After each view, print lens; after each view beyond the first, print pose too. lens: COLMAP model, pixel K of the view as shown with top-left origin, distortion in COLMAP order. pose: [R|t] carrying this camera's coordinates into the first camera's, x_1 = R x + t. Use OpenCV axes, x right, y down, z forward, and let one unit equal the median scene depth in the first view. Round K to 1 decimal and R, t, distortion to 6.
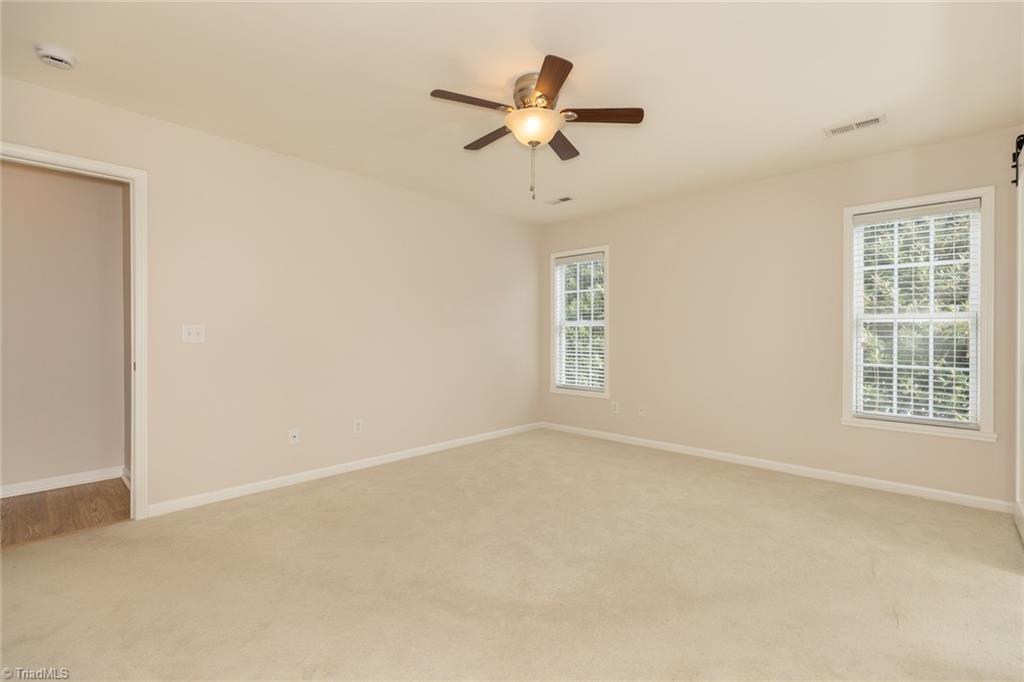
lens RADIAL K [[459.1, 0, 512.0], [0, 459.1, 341.0], [0, 0, 1]] dist [0.002636, 0.000638]
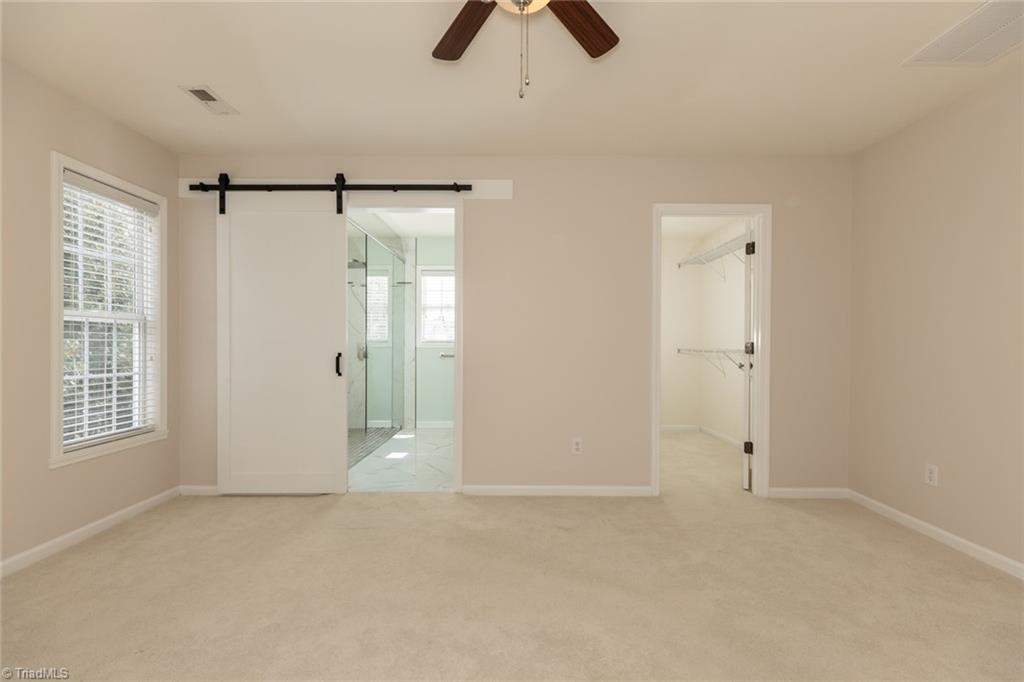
lens RADIAL K [[472.2, 0, 512.0], [0, 472.2, 341.0], [0, 0, 1]] dist [0.004949, 0.001269]
pose [[-0.672244, -0.008965, 0.740275, -0.268293], [-0.008039, 0.999956, 0.004809, -0.016764], [-0.740286, -0.002718, -0.672287, 0.998948]]
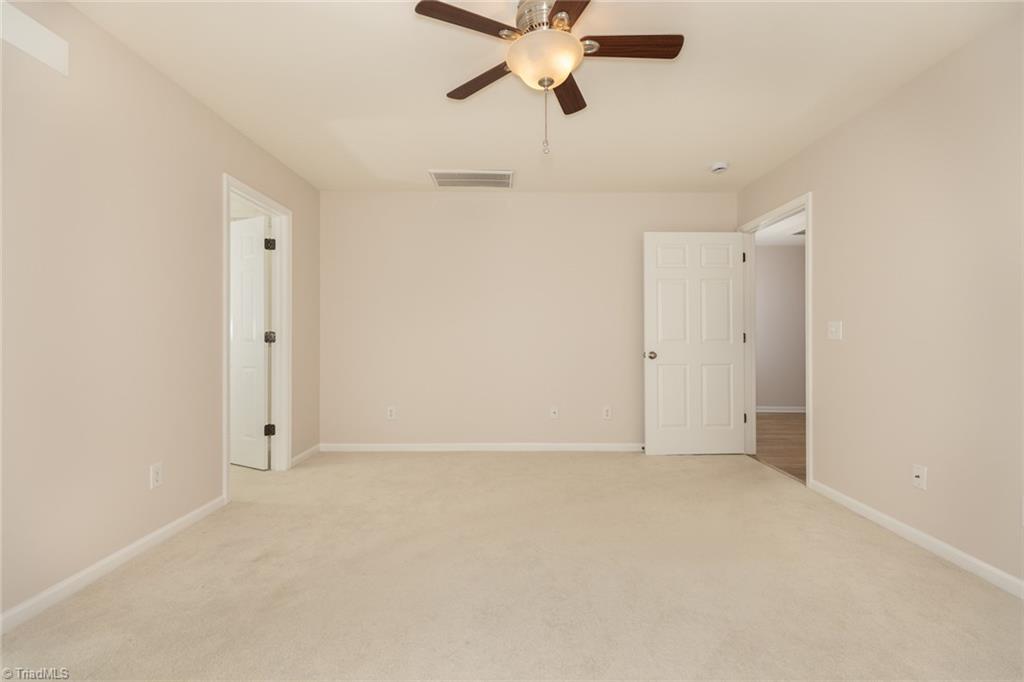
lens RADIAL K [[459.1, 0, 512.0], [0, 459.1, 341.0], [0, 0, 1]] dist [0.002636, 0.000638]
pose [[-0.726820, -0.006981, -0.686793, 0.468380], [-0.009842, 0.999952, 0.000252, 0.002316], [0.686757, 0.006943, -0.726853, 1.094487]]
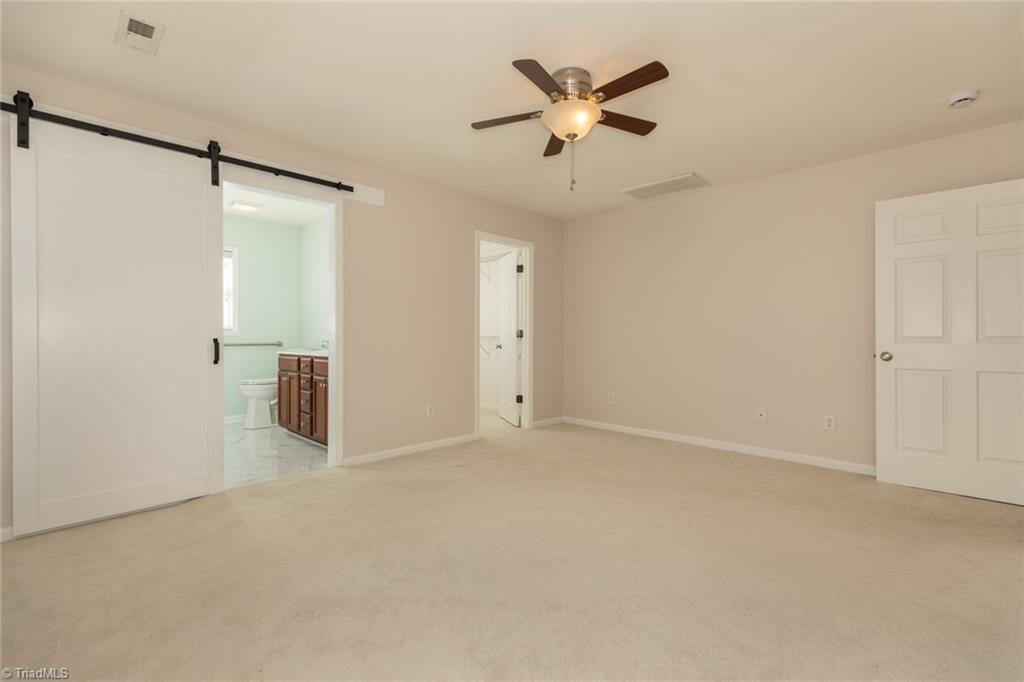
lens RADIAL K [[459.1, 0, 512.0], [0, 459.1, 341.0], [0, 0, 1]] dist [0.002636, 0.000638]
pose [[-0.999127, -0.012104, 0.039988, 0.107966], [-0.011473, 0.999807, 0.015956, -0.001965], [-0.040173, 0.015483, -0.999073, 1.453276]]
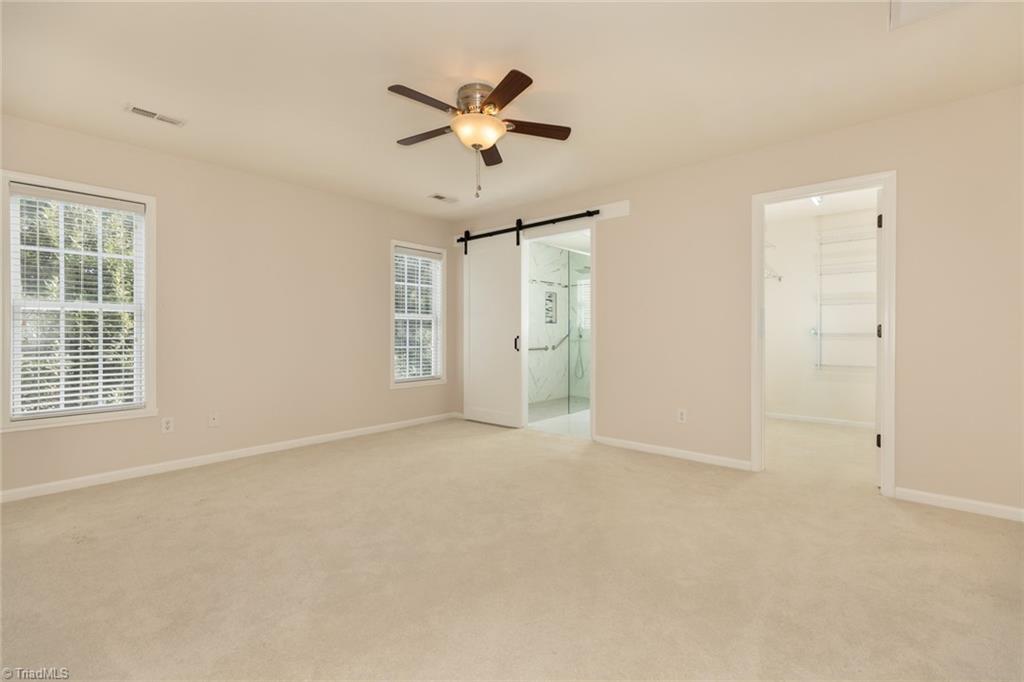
lens RADIAL K [[451.7, 0, 516.6], [0, 451.7, 328.8], [0, 0, 1]] dist [0.001602, -0.000040]
pose [[-0.024768, -0.002686, 0.999690, -0.728640], [0.005043, 0.999983, 0.002811, -0.011093], [-0.999681, 0.005111, -0.024754, 0.659734]]
